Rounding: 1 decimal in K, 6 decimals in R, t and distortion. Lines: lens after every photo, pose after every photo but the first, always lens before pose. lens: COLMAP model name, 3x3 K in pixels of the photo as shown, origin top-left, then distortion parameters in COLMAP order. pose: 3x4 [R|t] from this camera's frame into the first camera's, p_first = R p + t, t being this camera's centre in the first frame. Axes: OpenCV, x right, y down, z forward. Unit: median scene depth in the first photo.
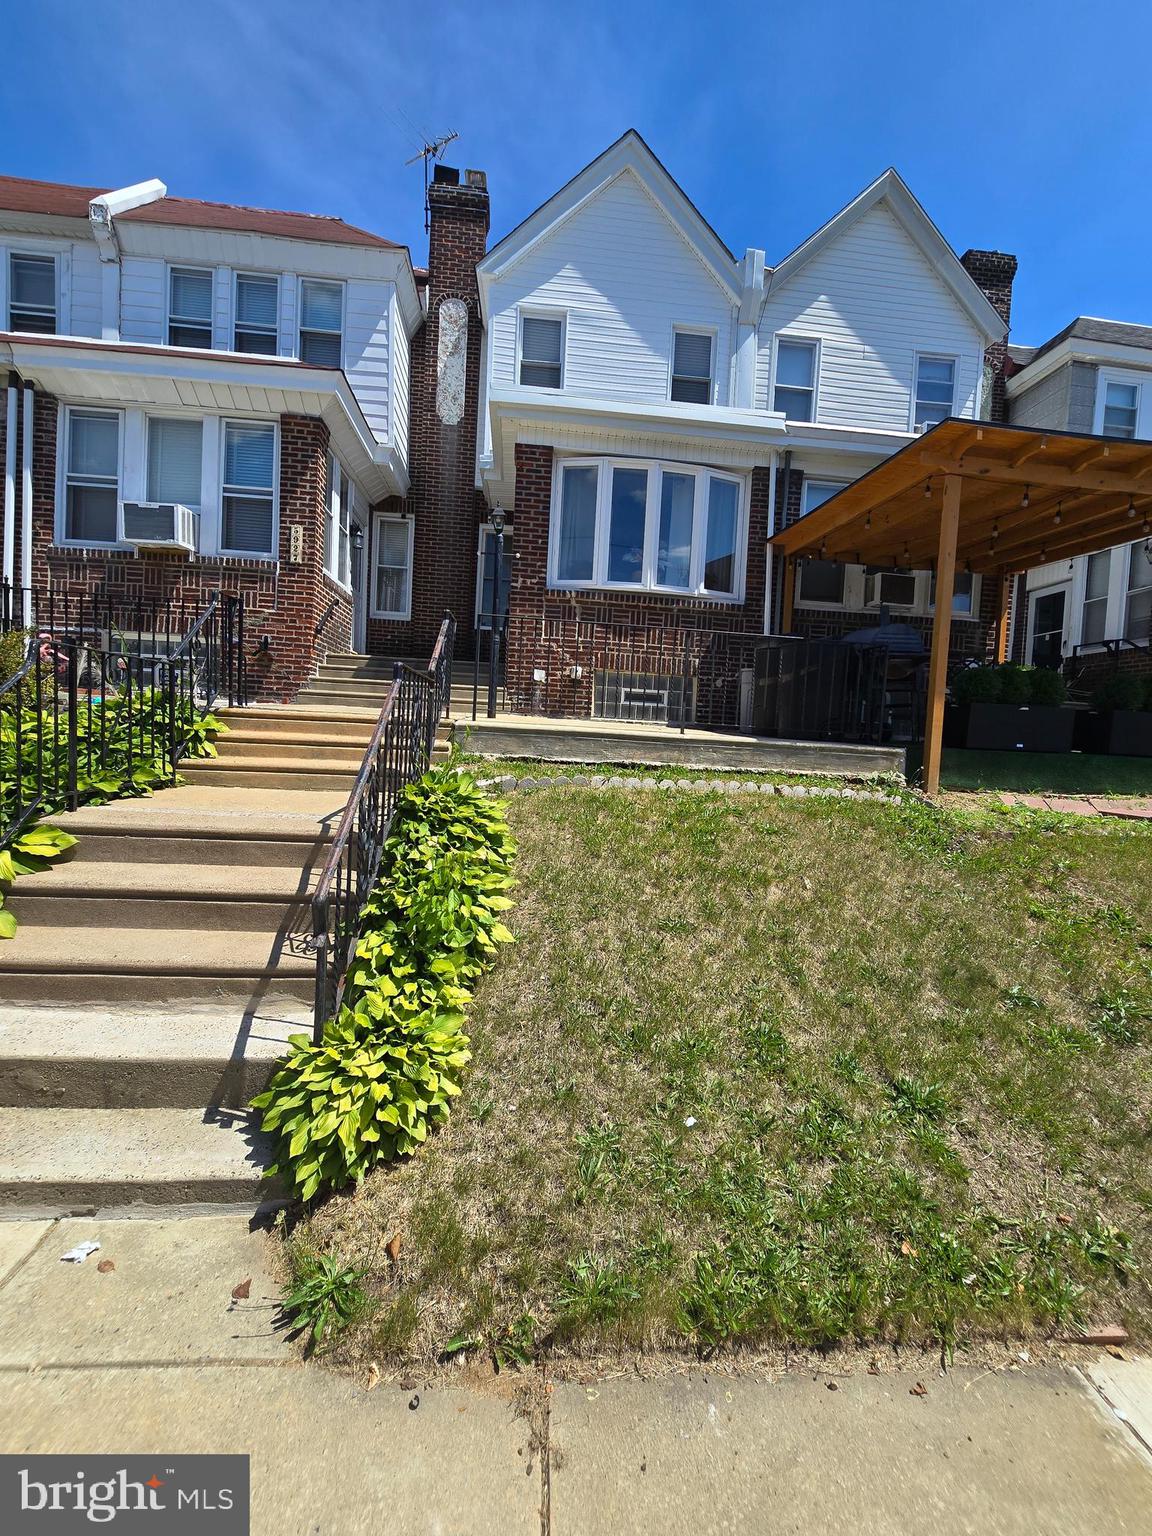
lens RADIAL K [[642.2, 0, 572.8], [0, 642.2, 772.1], [0, 0, 1]] dist [-0.006268, 0.000315]
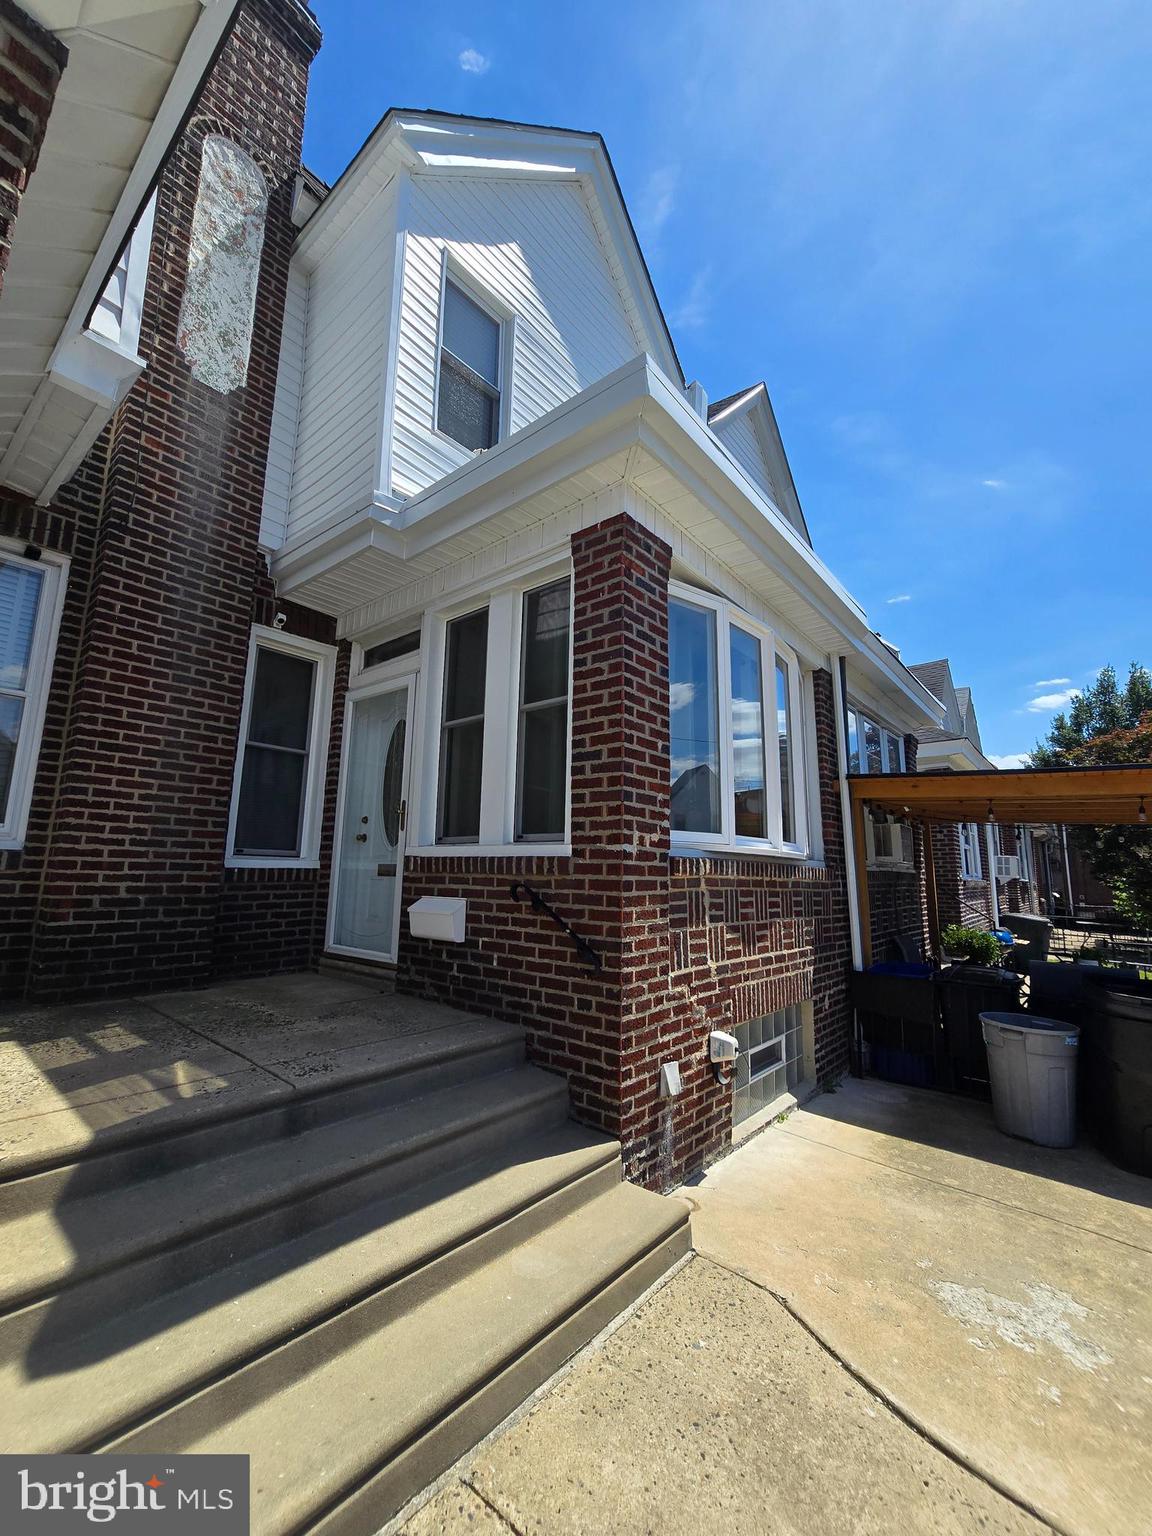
lens RADIAL K [[642.2, 0, 577.7], [0, 642.2, 764.7], [0, 0, 1]] dist [-0.006268, 0.000315]
pose [[0.695344, 0.084282, 0.713718, -0.385940], [0.054653, 0.984023, -0.169447, -0.274370], [-0.716596, 0.156831, 0.679628, 0.742432]]
